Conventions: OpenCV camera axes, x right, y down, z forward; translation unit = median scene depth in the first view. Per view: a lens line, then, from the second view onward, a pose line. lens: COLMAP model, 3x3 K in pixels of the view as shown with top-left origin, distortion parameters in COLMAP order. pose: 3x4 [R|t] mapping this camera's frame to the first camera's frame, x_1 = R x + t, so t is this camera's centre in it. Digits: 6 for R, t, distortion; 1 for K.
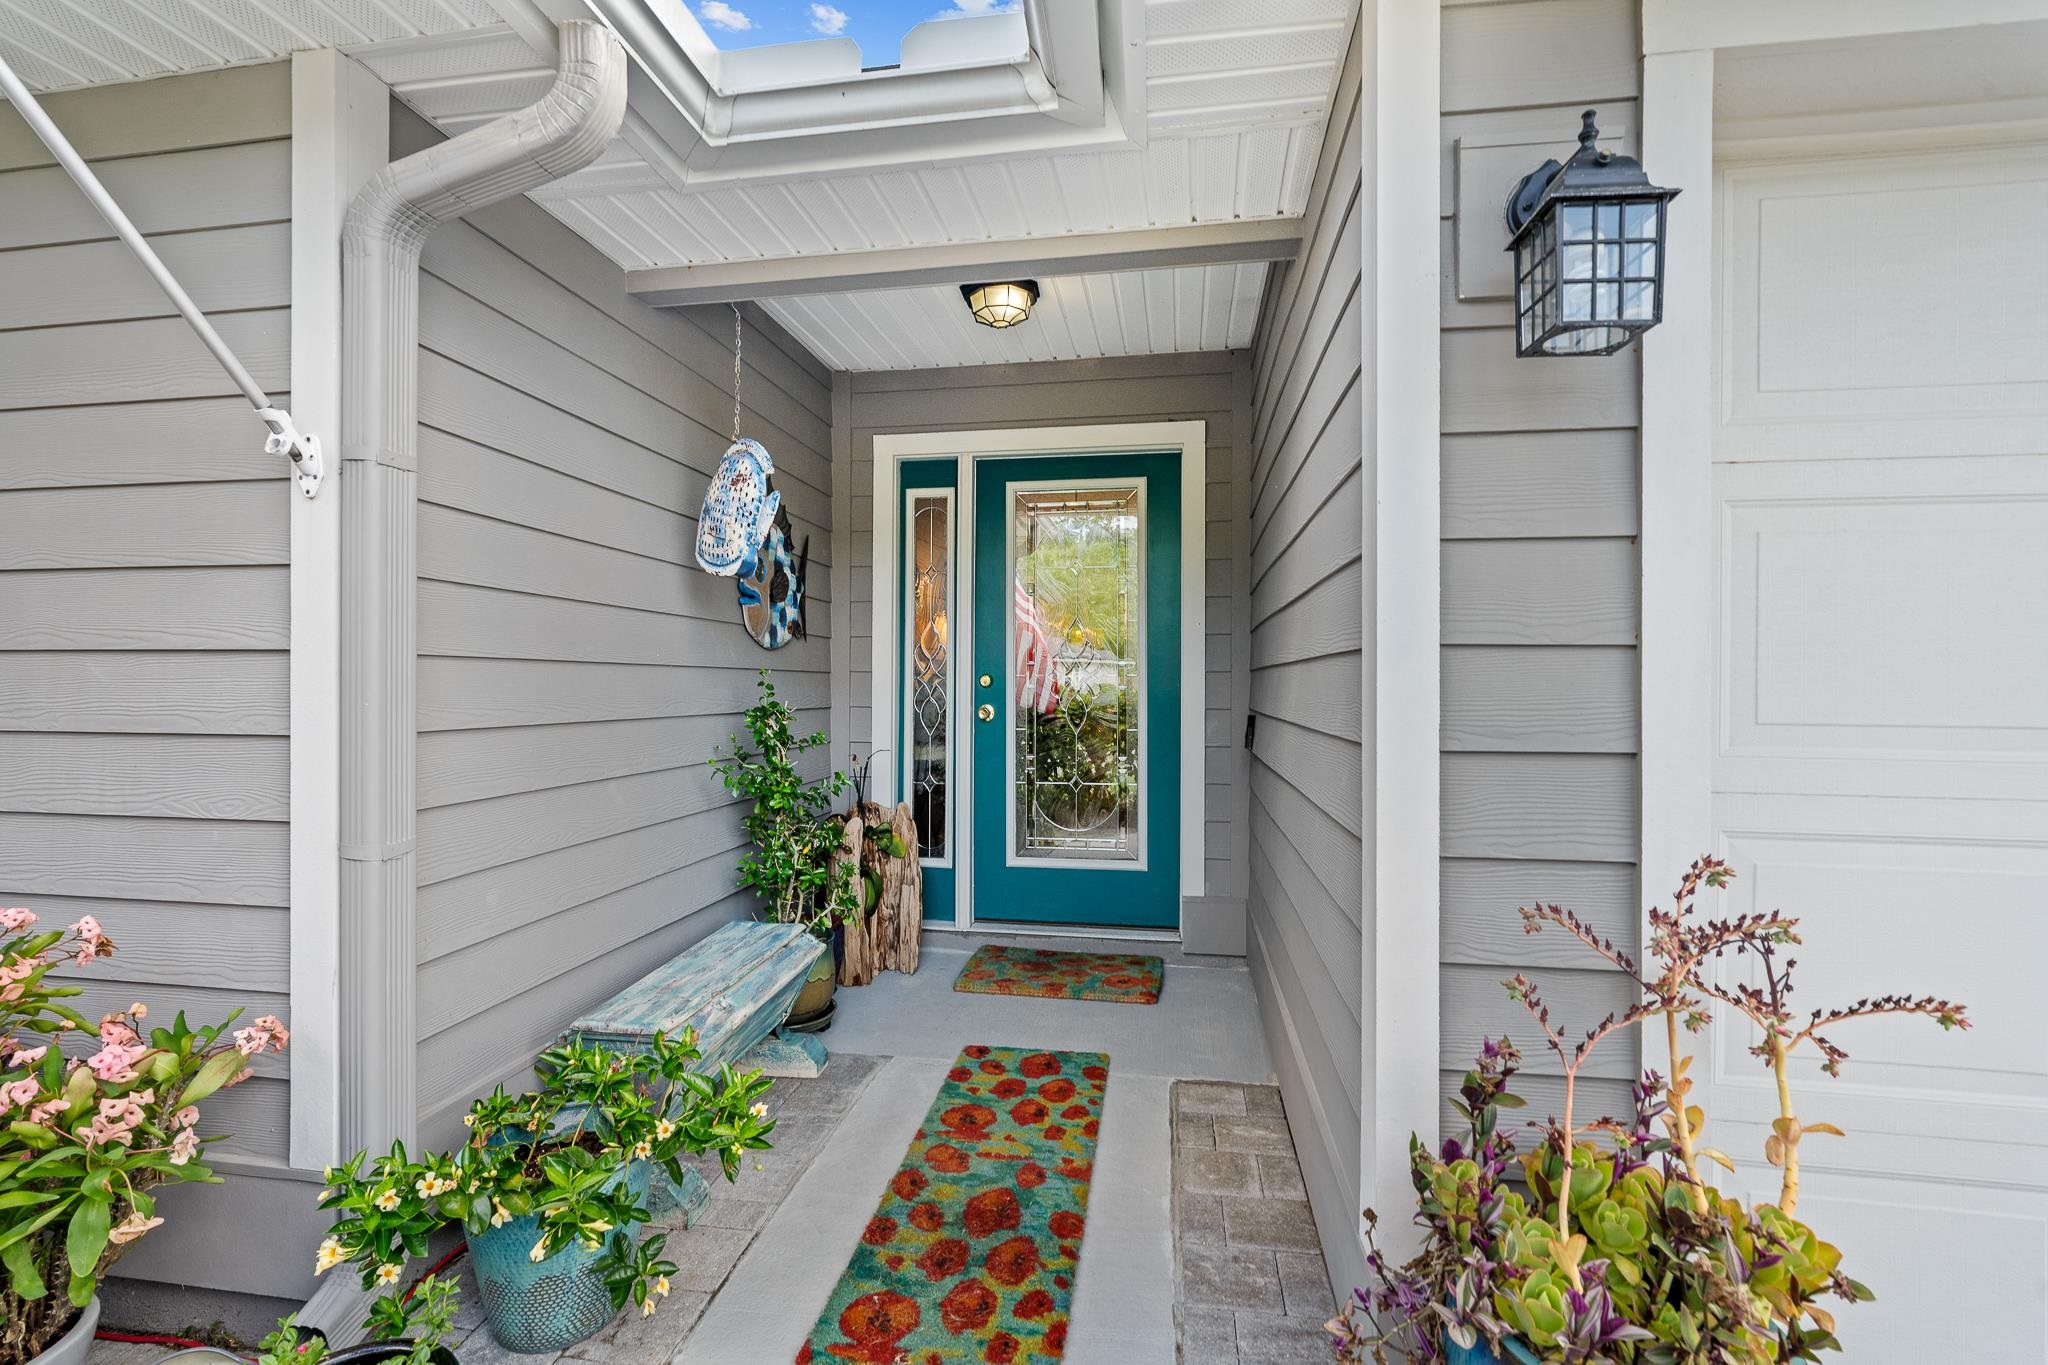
lens RADIAL K [[917.2, 0, 1027.1], [0, 917.2, 677.0], [0, 0, 1]] dist [-0.001725, 0.000986]
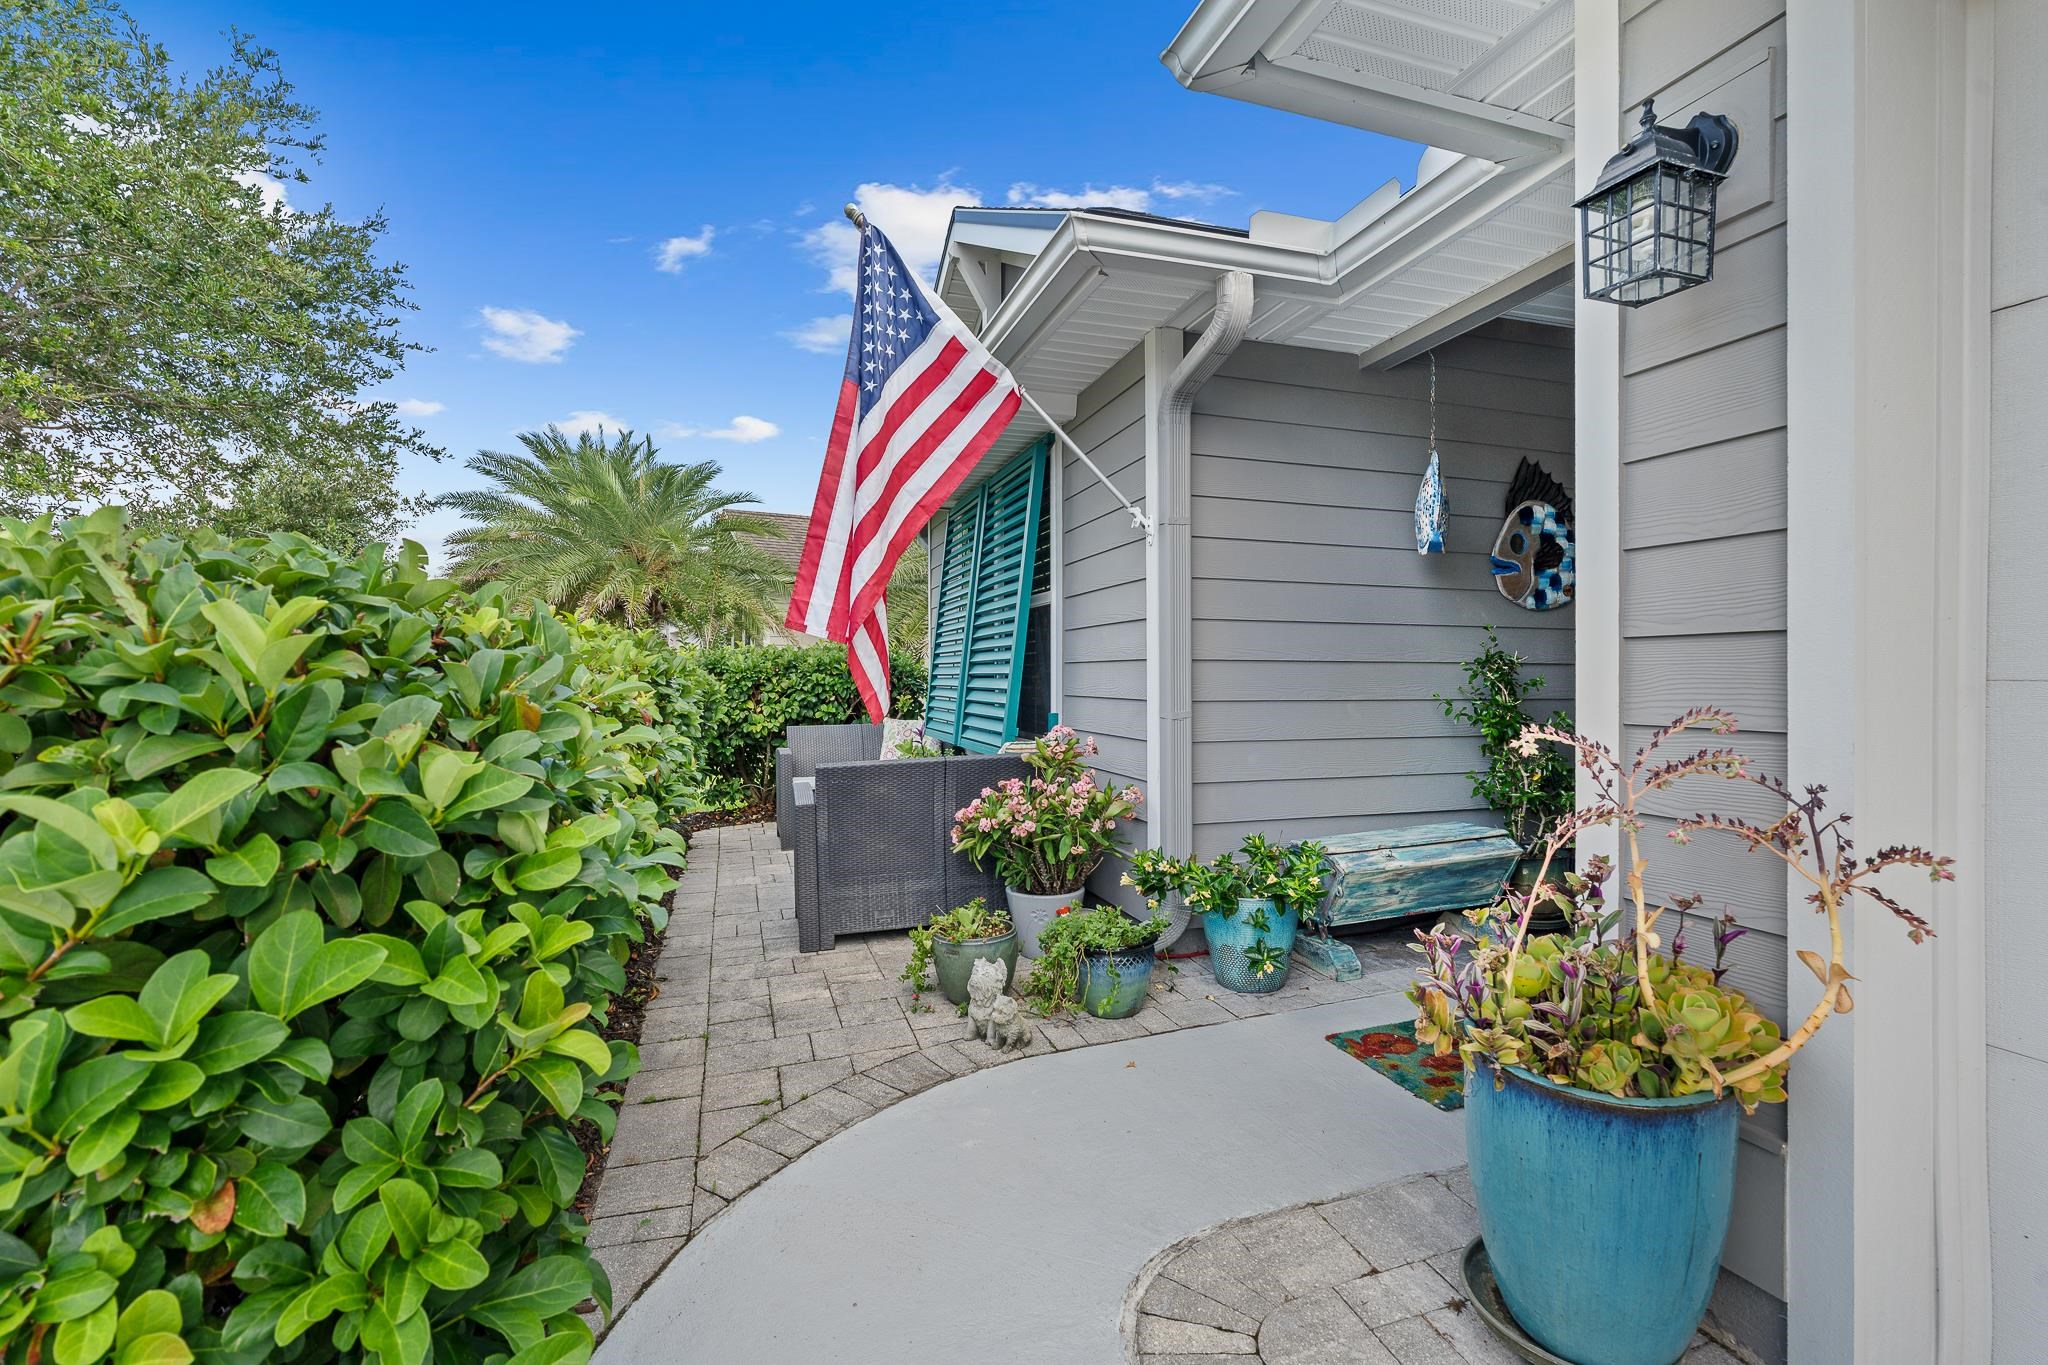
lens RADIAL K [[917.2, 0, 1027.1], [0, 917.2, 677.0], [0, 0, 1]] dist [-0.001725, 0.000986]
pose [[0.455977, -0.003908, -0.889983, 0.953098], [0.007291, 0.999973, -0.000655, 0.103557], [0.889962, -0.006191, 0.455993, -0.211010]]
